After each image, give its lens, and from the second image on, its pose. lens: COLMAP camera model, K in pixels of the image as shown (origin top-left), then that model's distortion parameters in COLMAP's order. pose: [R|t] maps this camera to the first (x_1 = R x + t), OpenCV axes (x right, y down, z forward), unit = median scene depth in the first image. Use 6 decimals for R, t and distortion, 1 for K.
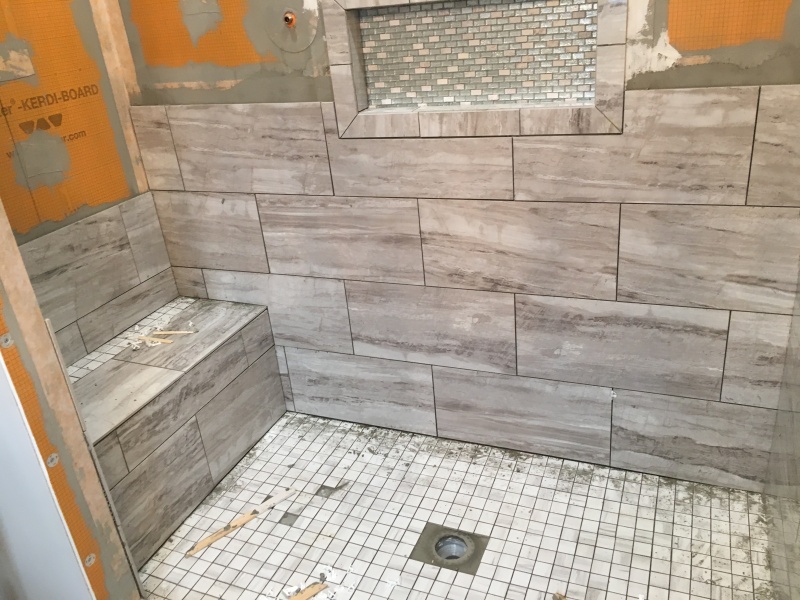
lens RADIAL K [[683.2, 0, 399.6], [0, 683.2, 299.0], [0, 0, 1]] dist [0.073288, -0.082552]
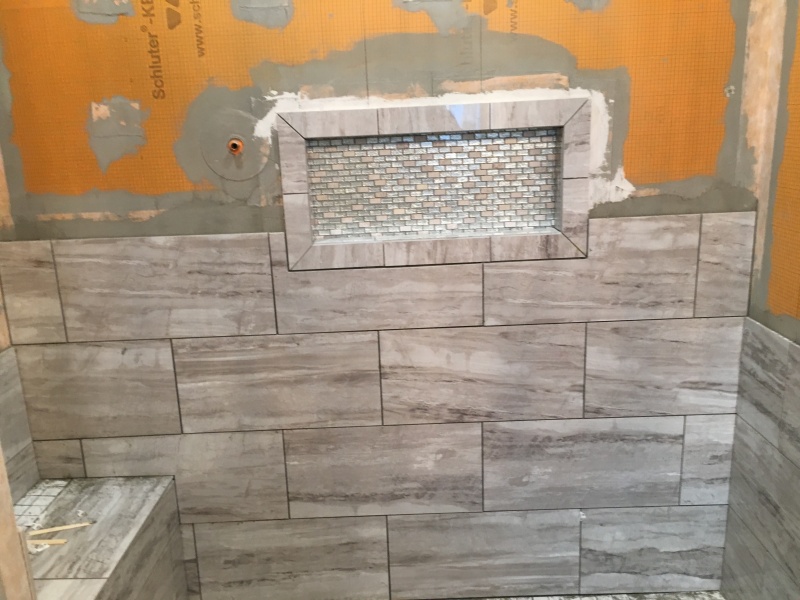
lens RADIAL K [[683.2, 0, 396.1], [0, 683.2, 297.4], [0, 0, 1]] dist [0.073288, -0.082552]
pose [[0.922524, -0.041838, 0.383666, -0.304726], [0.119608, 0.976155, -0.181149, -0.019099], [-0.366938, 0.213004, 0.905531, 0.136249]]
